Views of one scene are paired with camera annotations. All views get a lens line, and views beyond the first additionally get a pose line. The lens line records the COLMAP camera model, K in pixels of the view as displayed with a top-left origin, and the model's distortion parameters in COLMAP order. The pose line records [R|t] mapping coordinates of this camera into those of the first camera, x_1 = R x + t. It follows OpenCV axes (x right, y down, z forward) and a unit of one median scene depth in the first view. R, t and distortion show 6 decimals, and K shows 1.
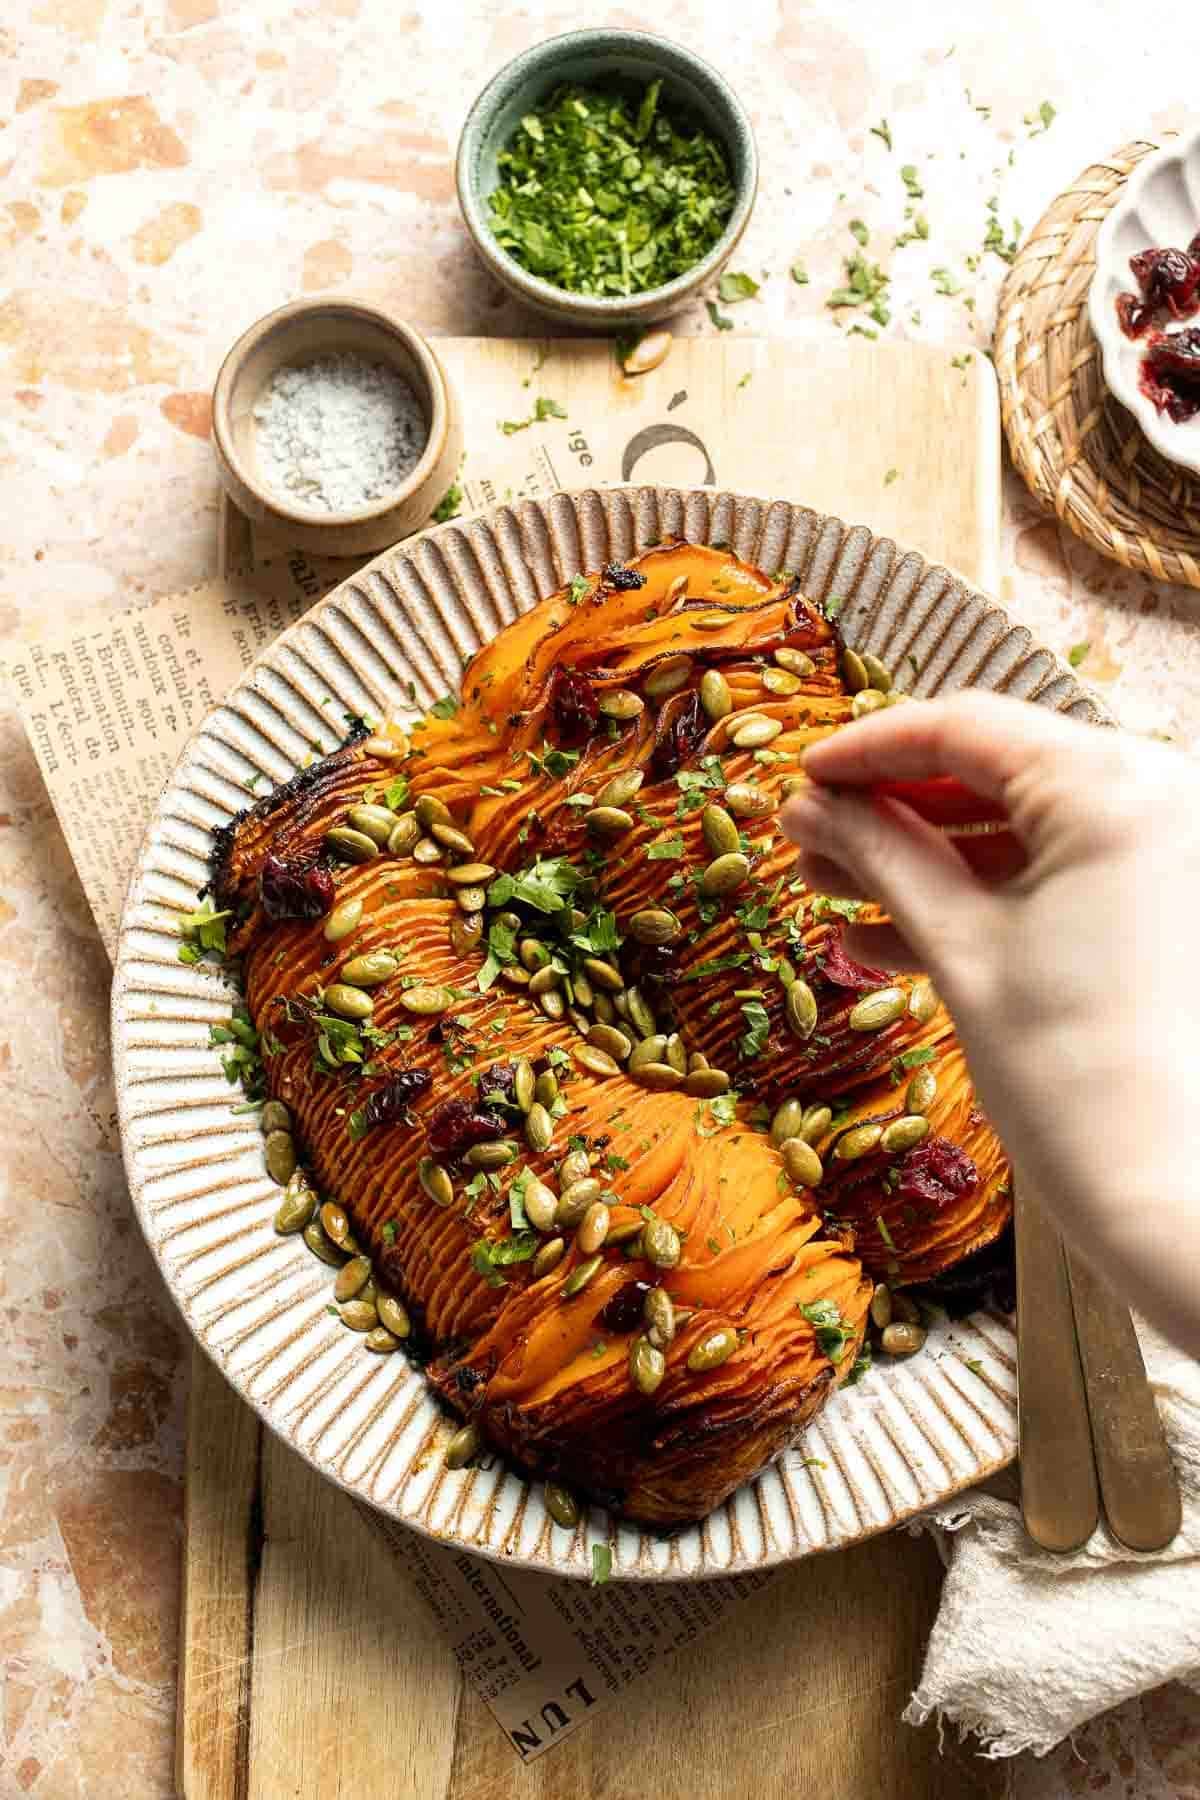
lens RADIAL K [[2879.7, 0, 600.0], [0, 2879.7, 900.0], [0, 0, 1]] dist [0.002550, 0.113436]
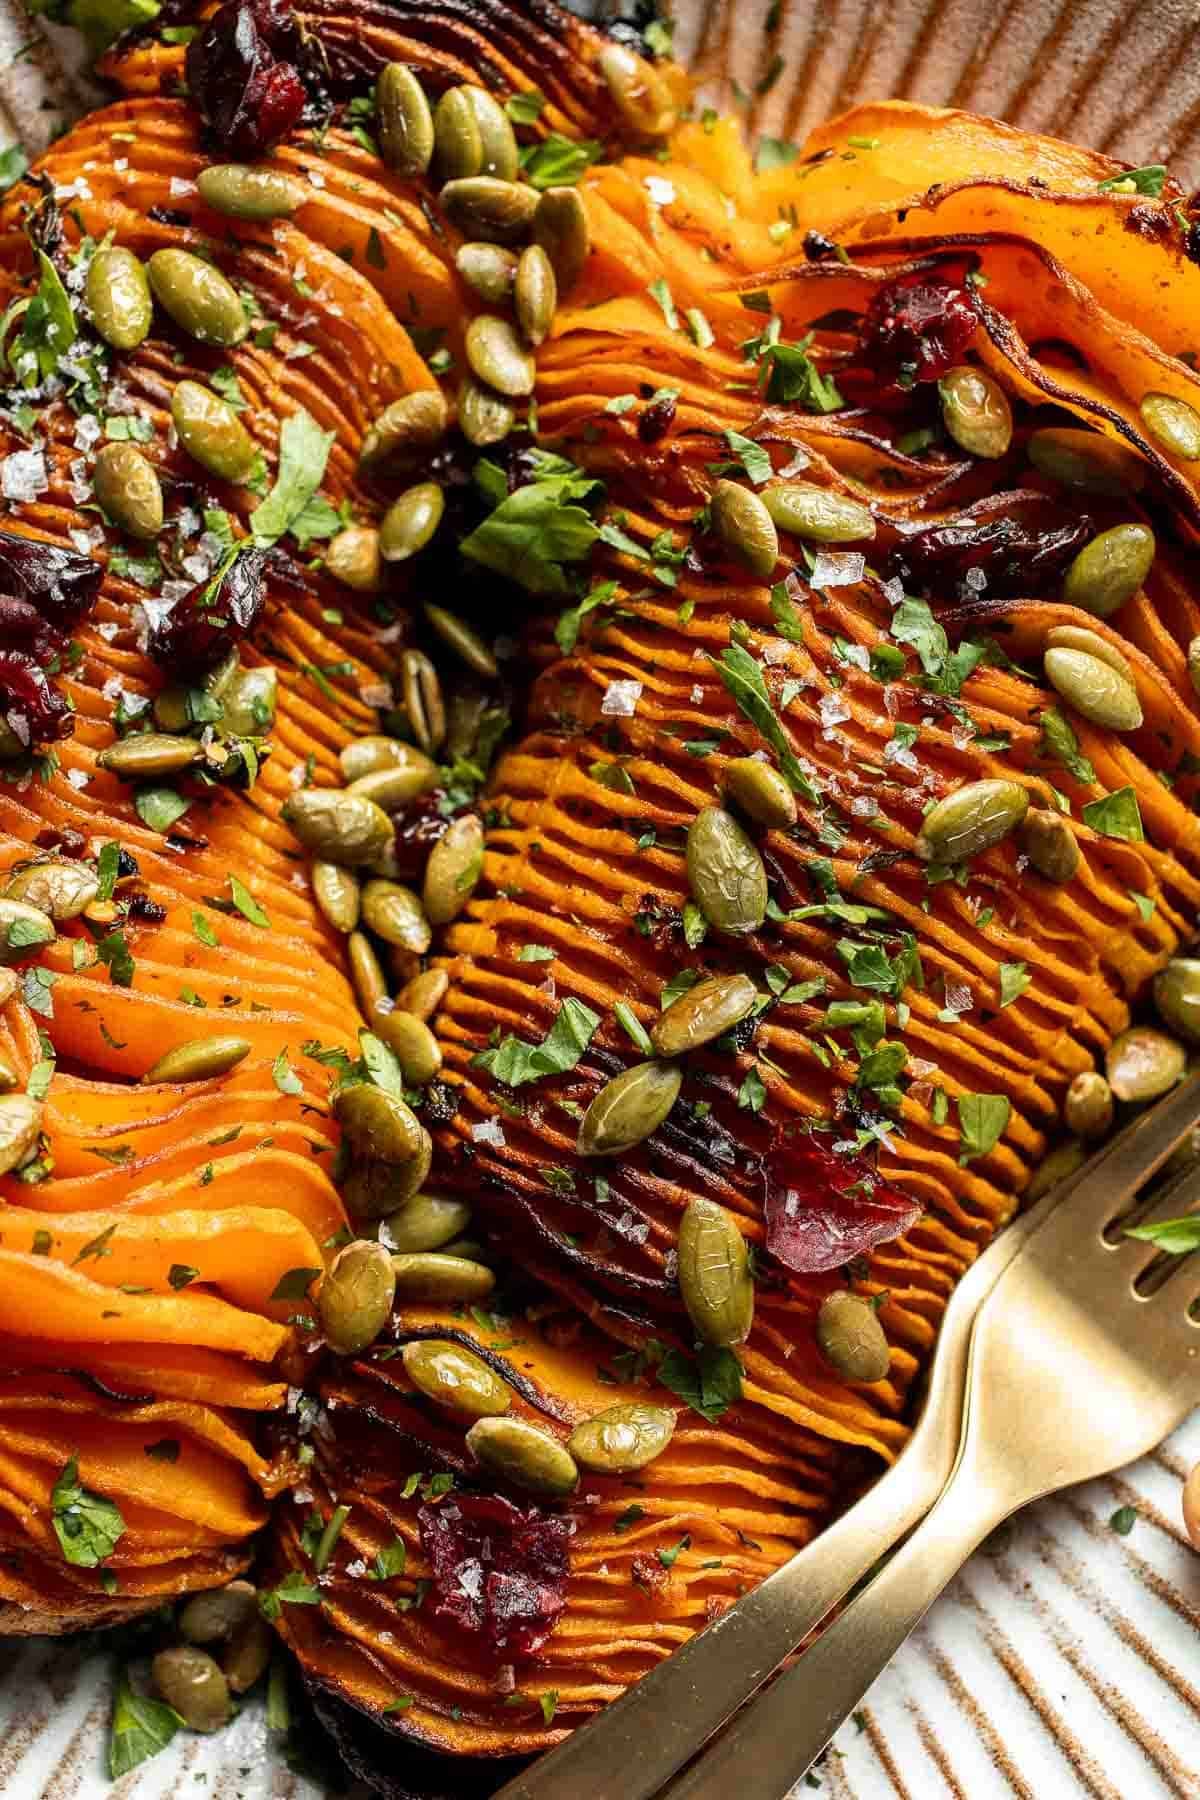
lens RADIAL K [[2879.7, 0, 600.0], [0, 2879.7, 900.0], [0, 0, 1]] dist [0.002550, 0.113436]
pose [[0.550735, 0.825299, -0.124789, 0.095105], [-0.818326, 0.563326, 0.114044, -0.027634], [0.164418, 0.039310, 0.985607, 0.545946]]
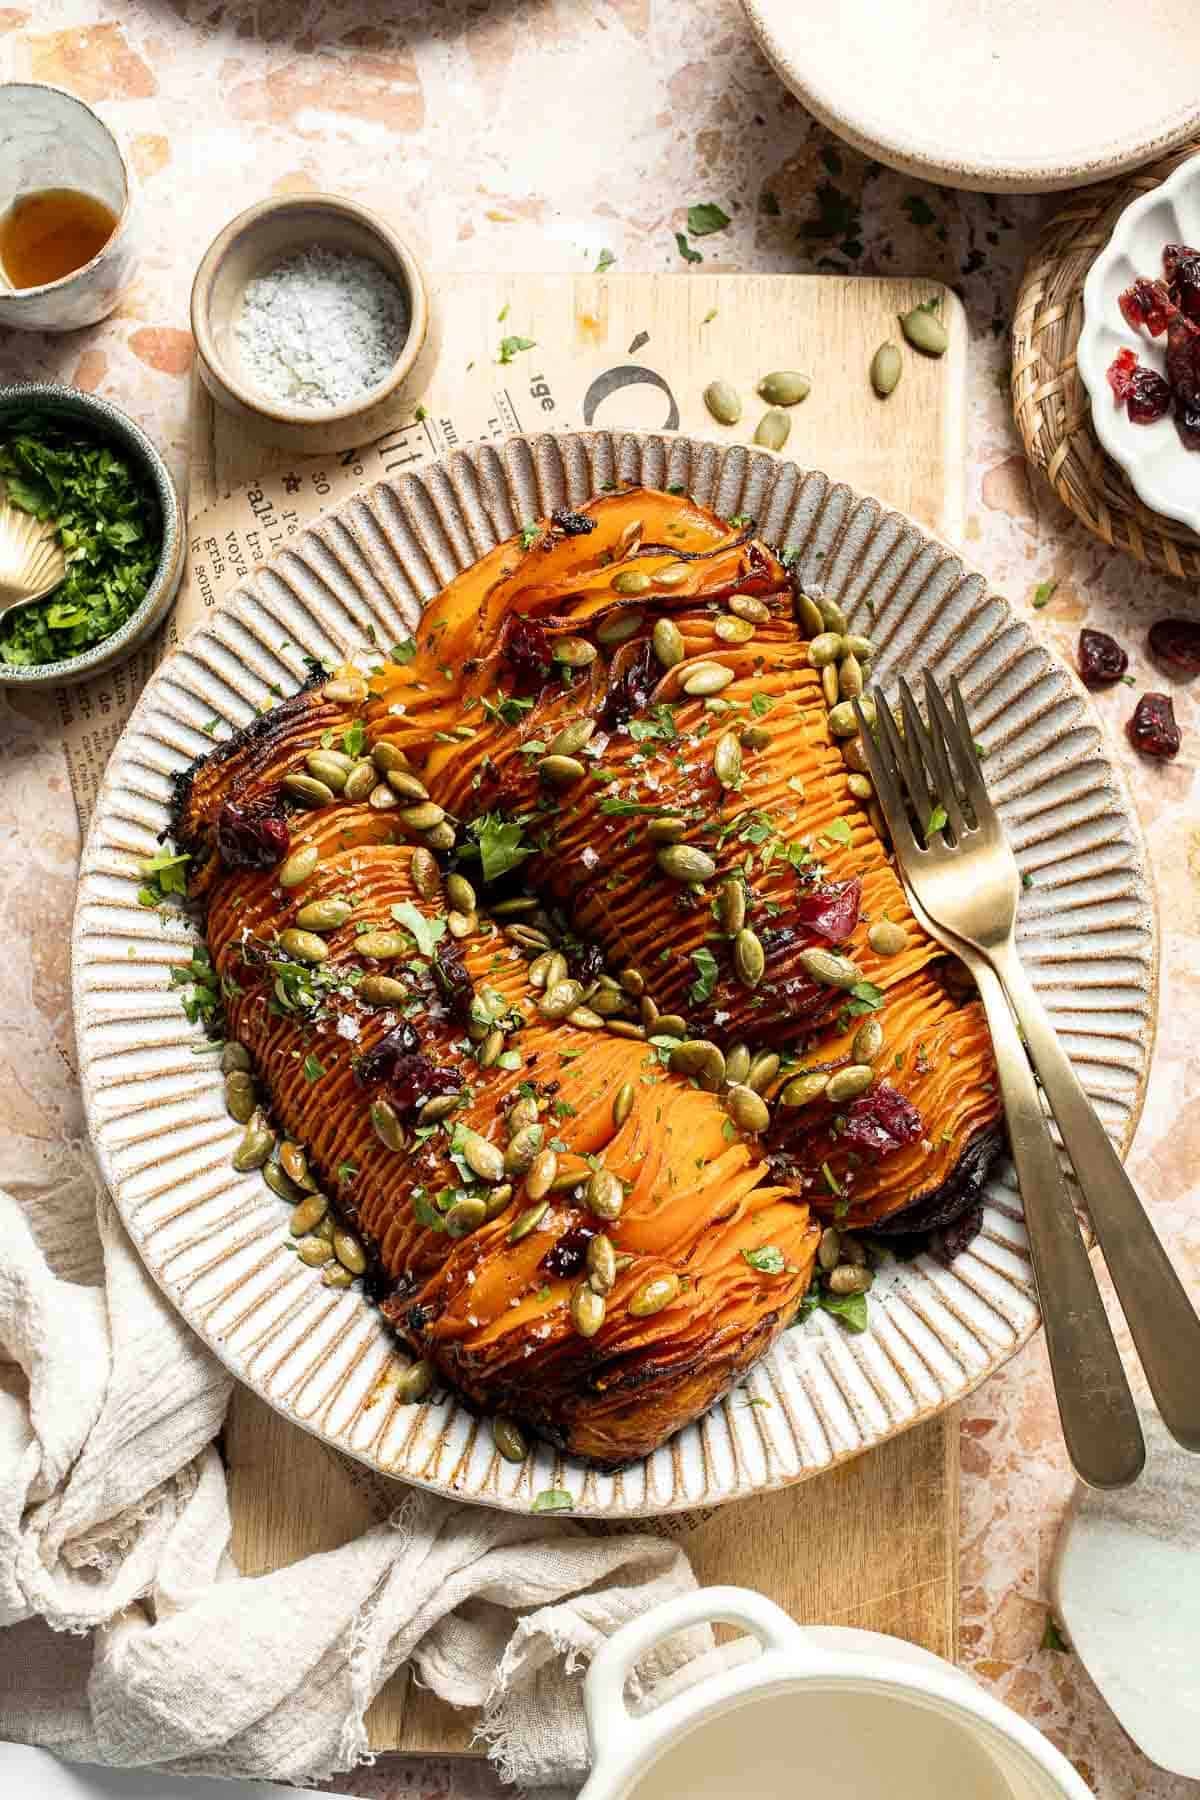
lens RADIAL K [[2879.7, 0, 600.0], [0, 2879.7, 900.0], [0, 0, 1]] dist [0.002550, 0.113436]
pose [[0.999209, 0.005967, -0.039304, 0.056325], [-0.003455, 0.997965, 0.063672, -0.045683], [0.039604, -0.063486, 0.997197, -0.005979]]
